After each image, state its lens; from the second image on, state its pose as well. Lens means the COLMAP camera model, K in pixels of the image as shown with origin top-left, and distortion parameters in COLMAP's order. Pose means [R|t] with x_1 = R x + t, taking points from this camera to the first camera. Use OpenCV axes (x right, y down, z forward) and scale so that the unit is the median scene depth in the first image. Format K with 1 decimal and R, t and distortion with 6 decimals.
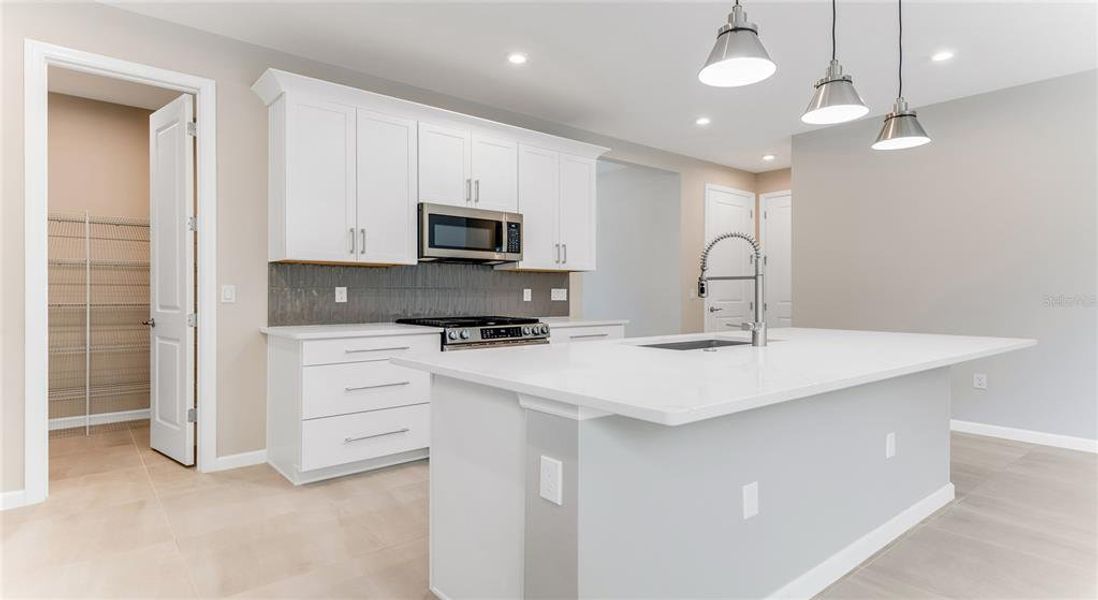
lens RADIAL K [[571.2, 0, 544.4], [0, 571.2, 296.6], [0, 0, 1]] dist [-0.002462, -0.000159]
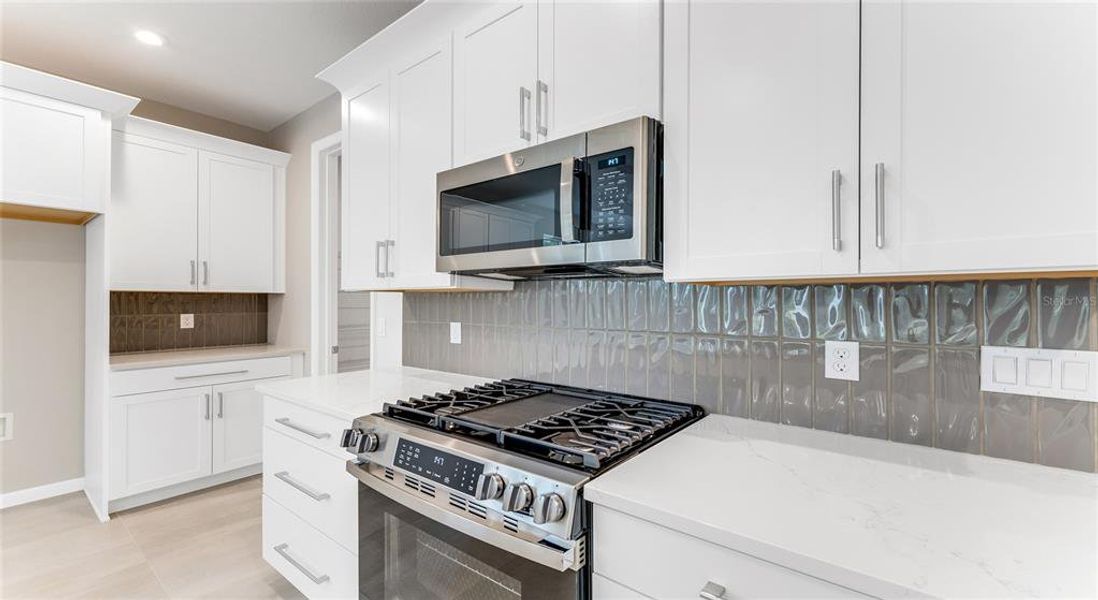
lens RADIAL K [[439.0, 0, 545.1], [0, 439.0, 302.1], [0, 0, 1]] dist [0.005182, 0.000312]
pose [[0.220028, -0.001644, -0.975492, 0.203168], [-0.005196, 0.999982, -0.002857, -0.040074], [0.975480, 0.005698, 0.220016, 0.957159]]
